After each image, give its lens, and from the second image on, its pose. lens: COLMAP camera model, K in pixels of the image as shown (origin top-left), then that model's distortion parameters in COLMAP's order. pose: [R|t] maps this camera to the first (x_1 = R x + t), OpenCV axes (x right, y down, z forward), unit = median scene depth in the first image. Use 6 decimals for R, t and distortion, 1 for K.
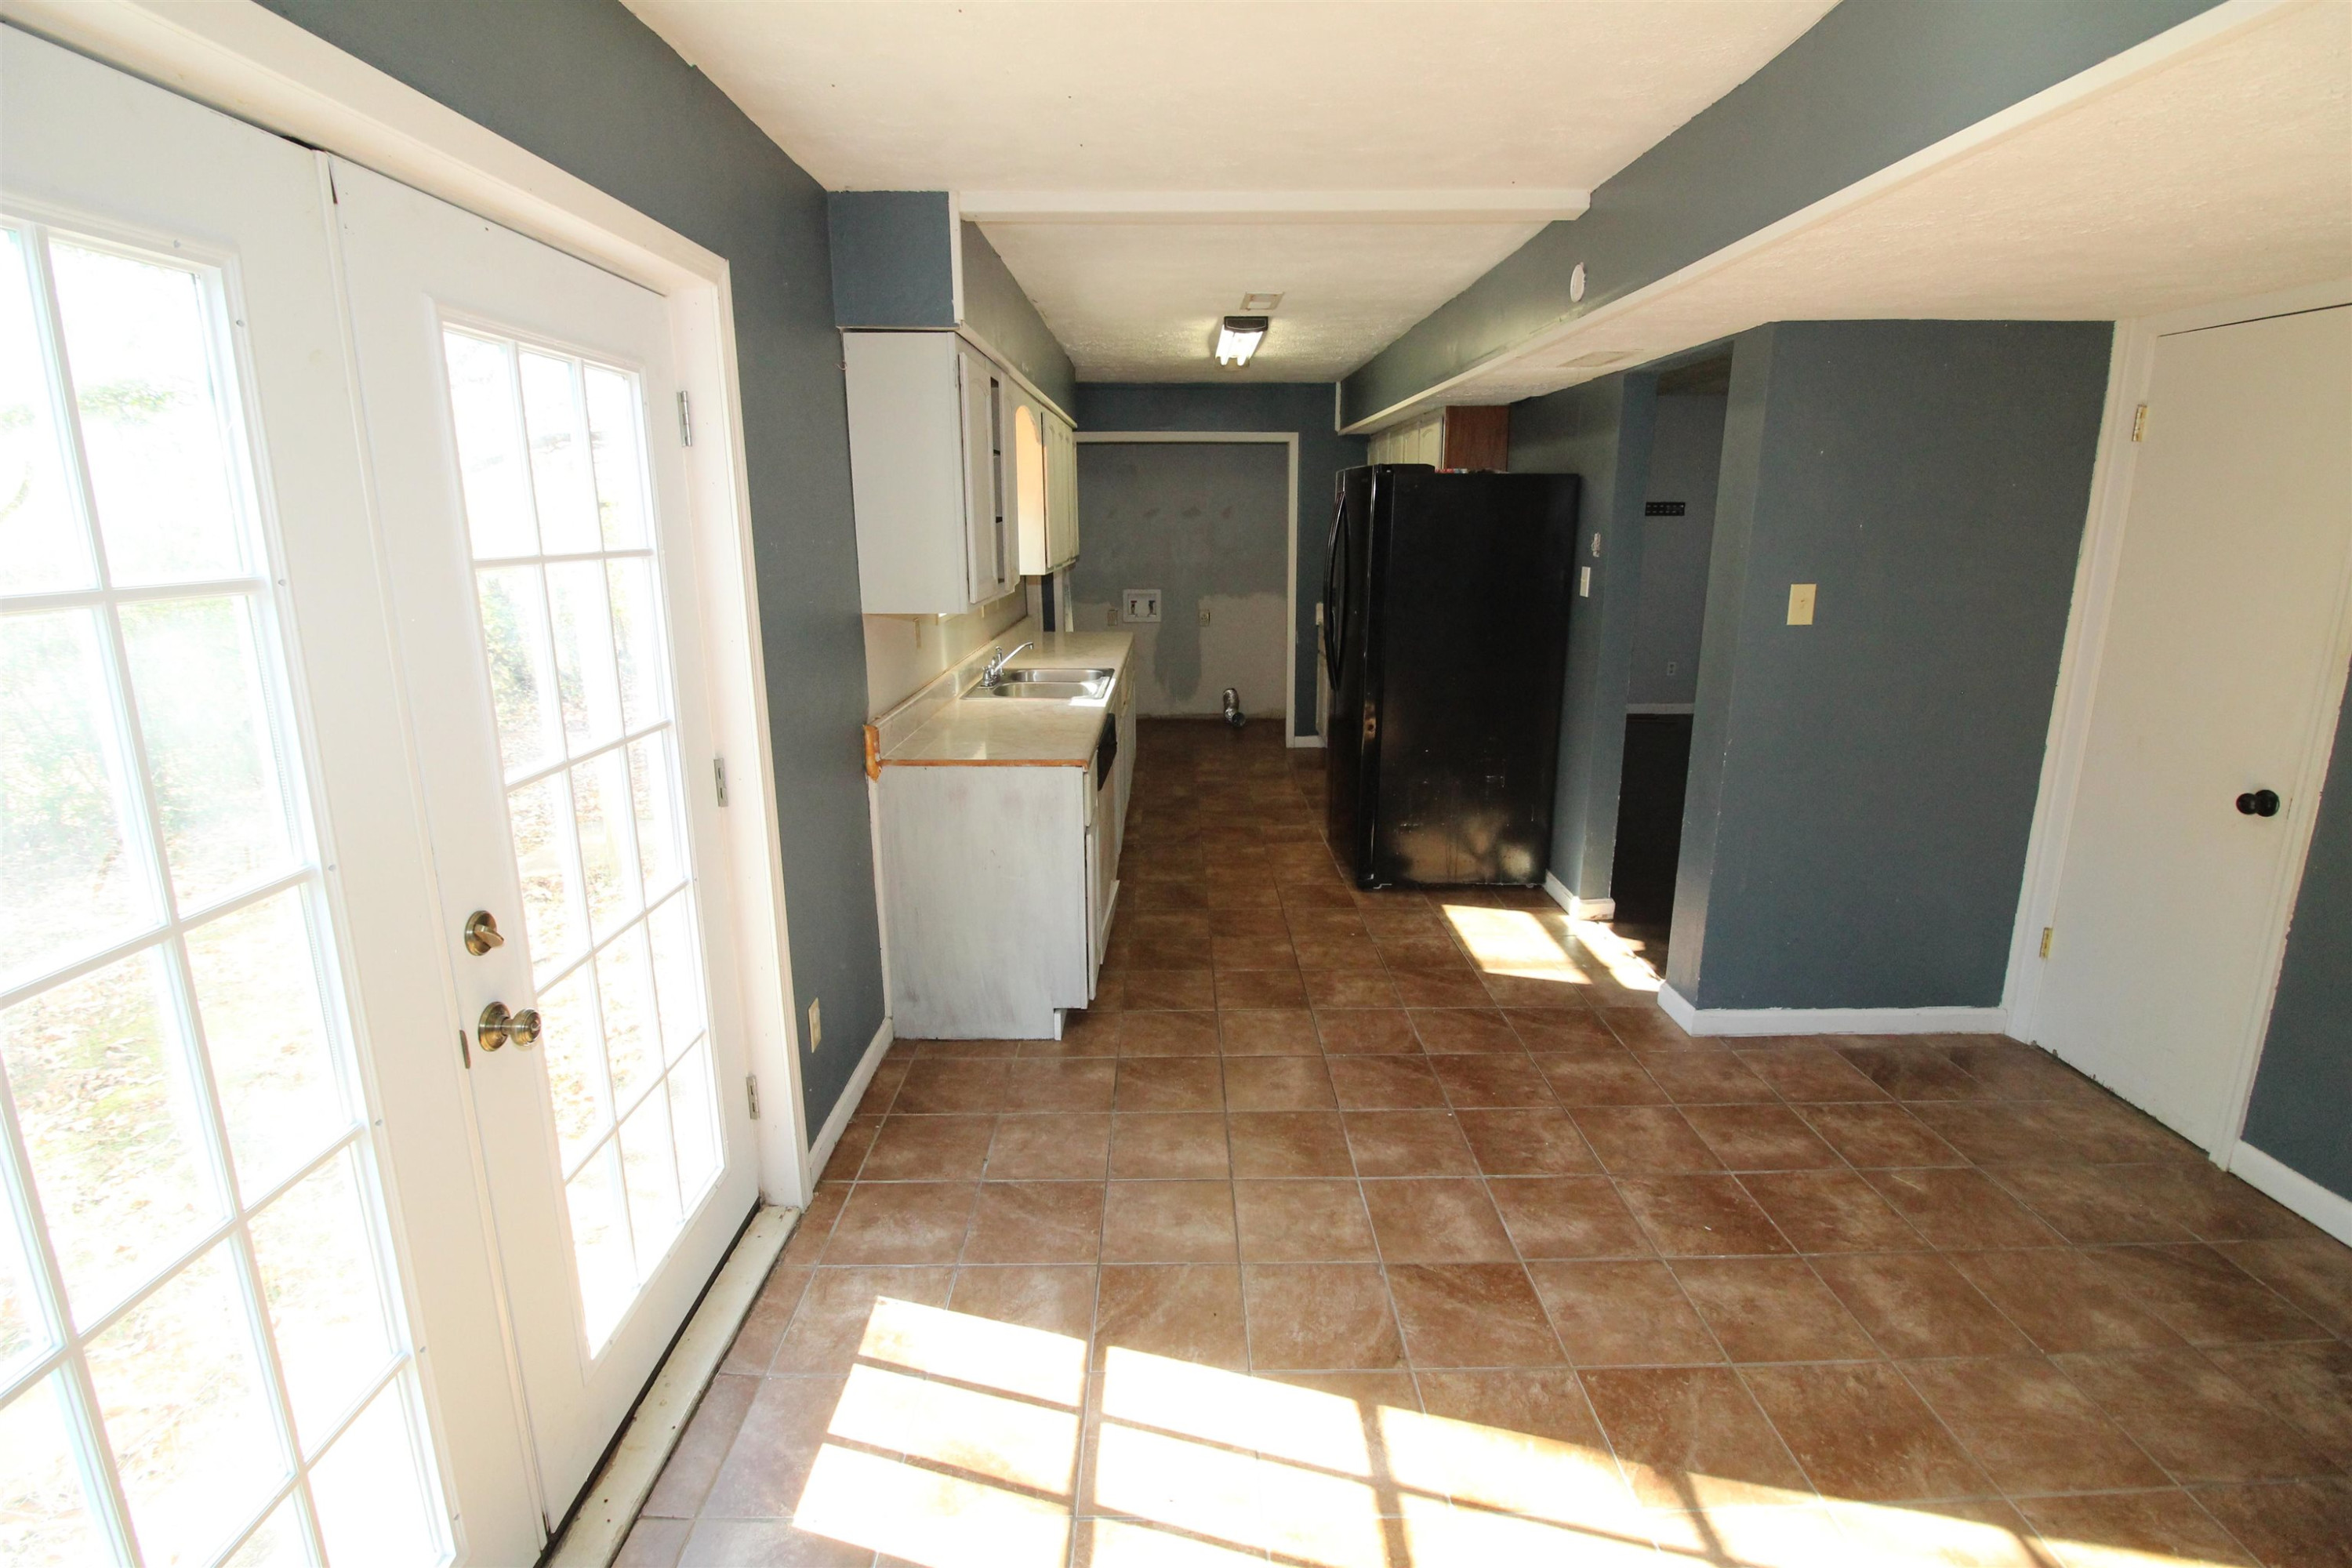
lens RADIAL K [[1087.2, 0, 1185.0], [0, 1087.2, 769.7], [0, 0, 1]] dist [-0.007724, -0.008535]
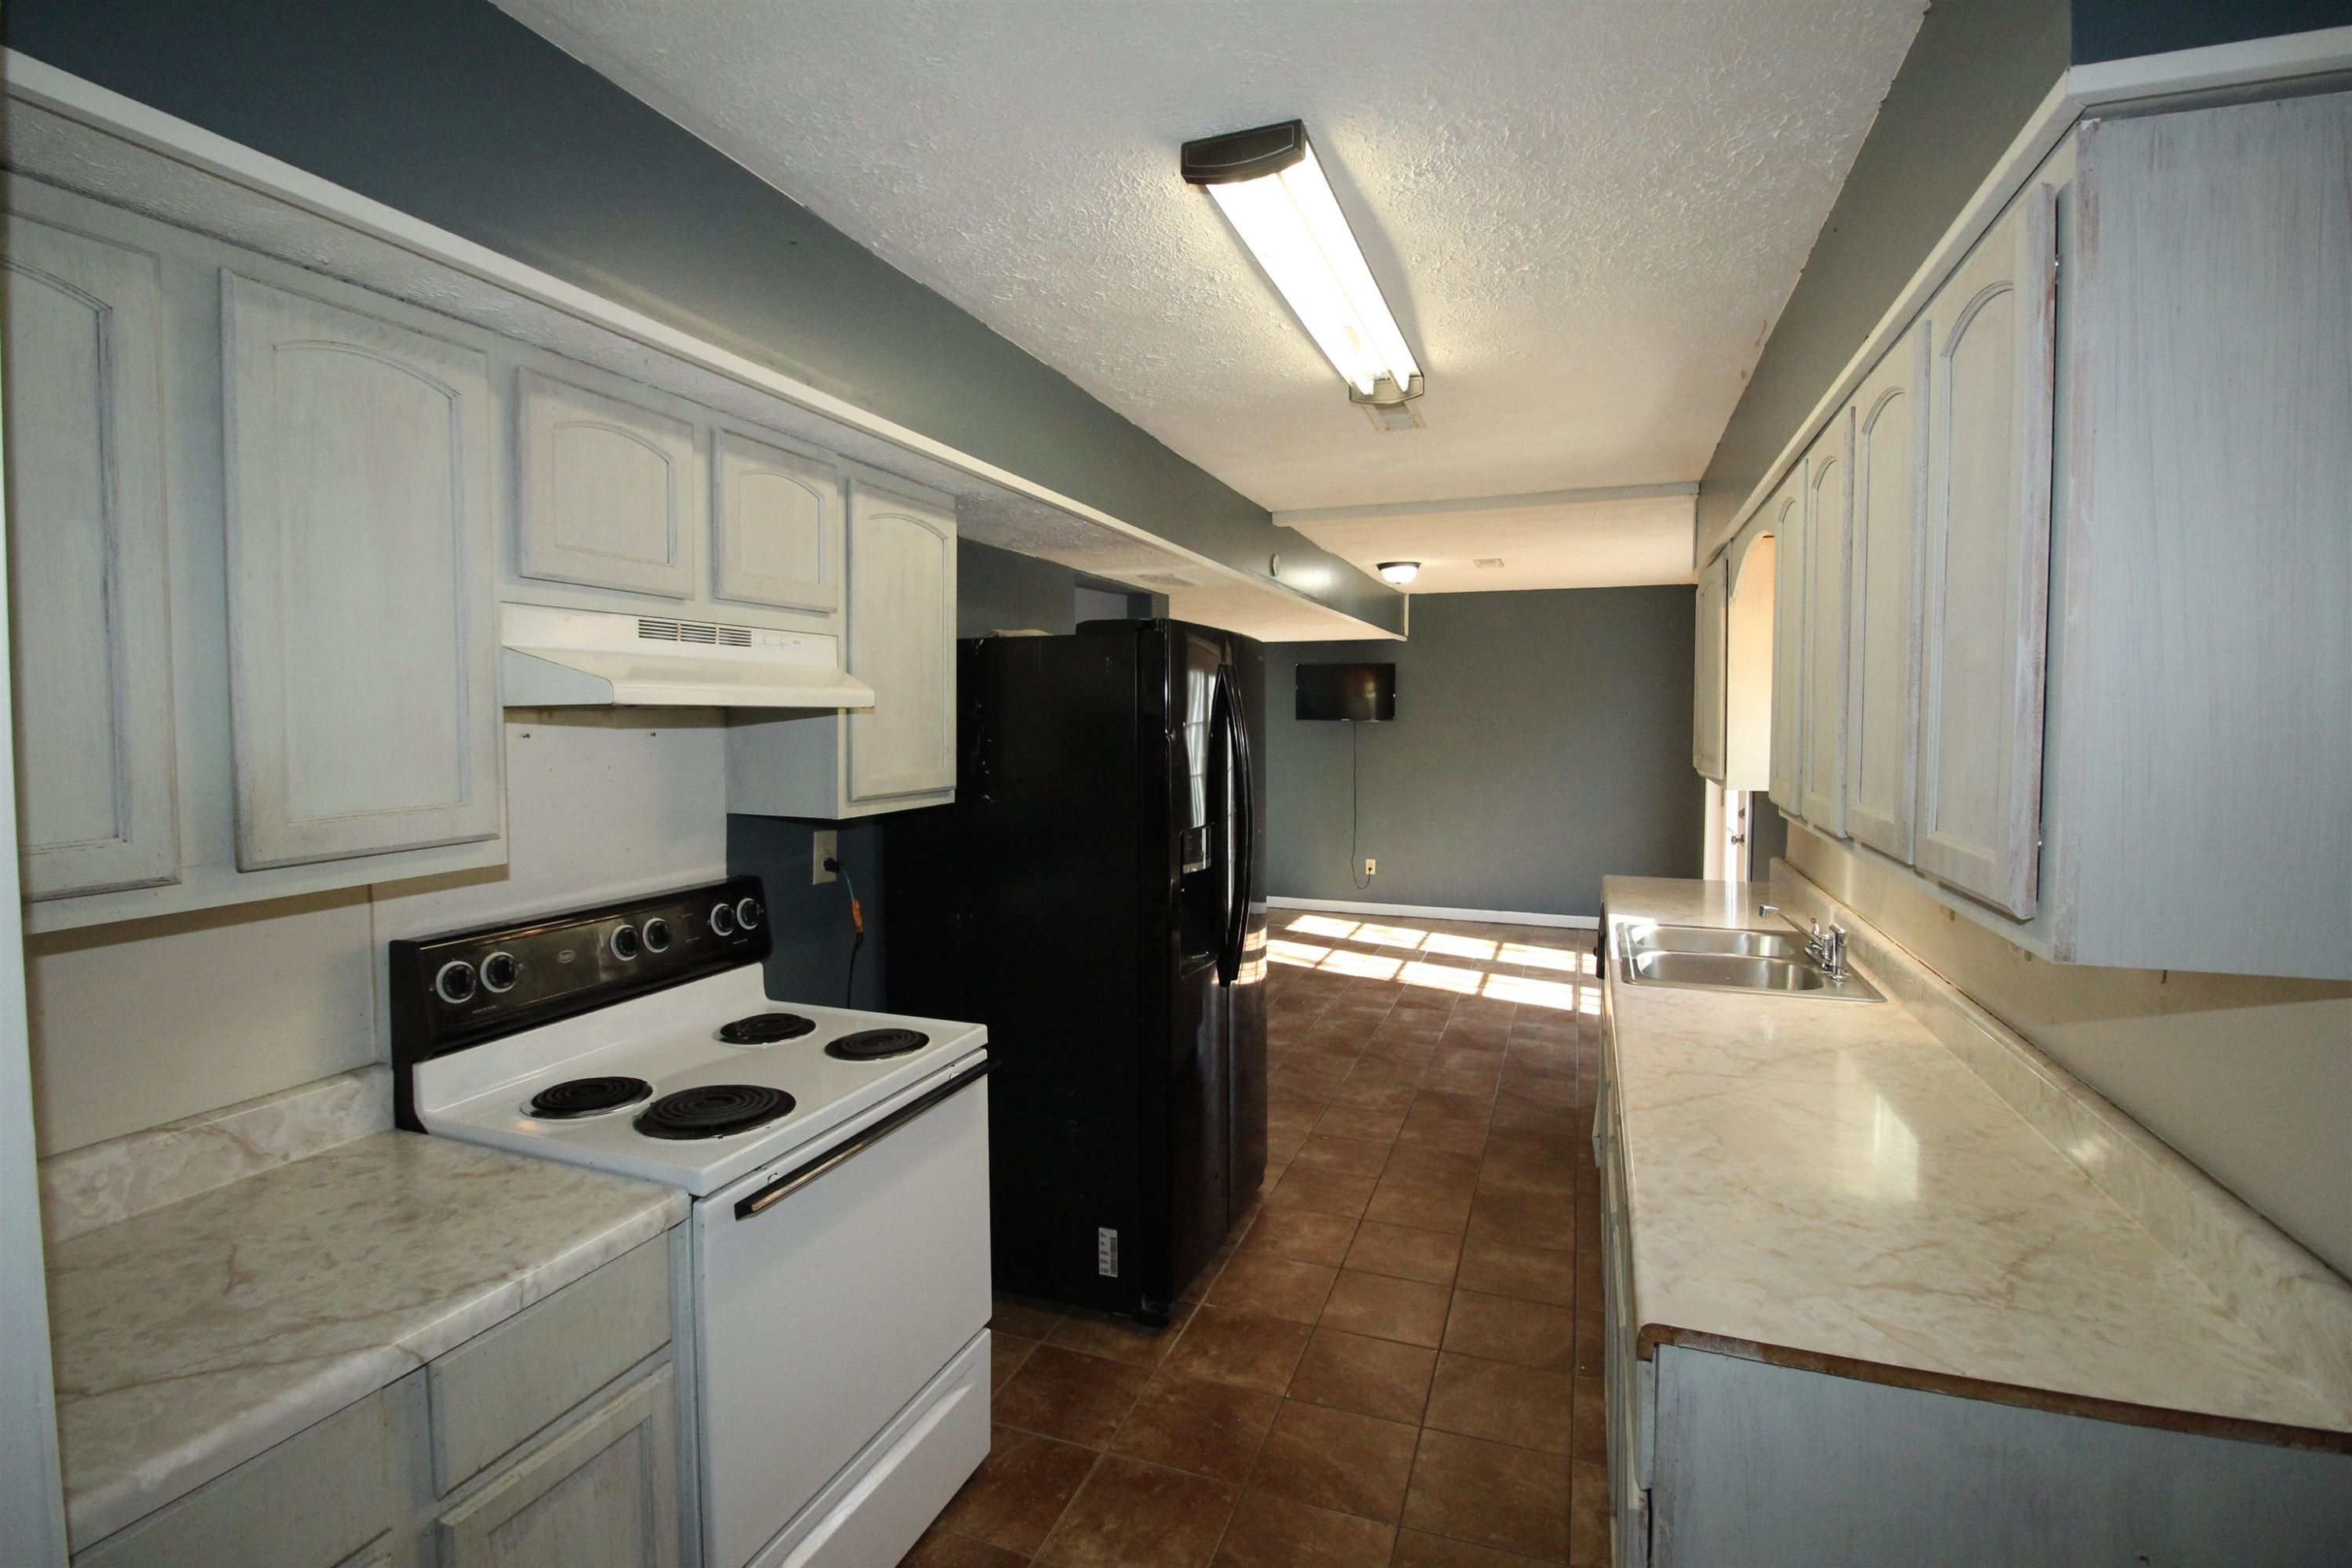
lens RADIAL K [[1087.2, 0, 1178.8], [0, 1087.2, 767.4], [0, 0, 1]] dist [-0.007724, -0.008535]
pose [[-0.933354, -0.015597, 0.358619, -0.089000], [0.084630, 0.961330, 0.262072, -0.620938], [-0.348839, 0.274956, -0.895941, 2.689378]]
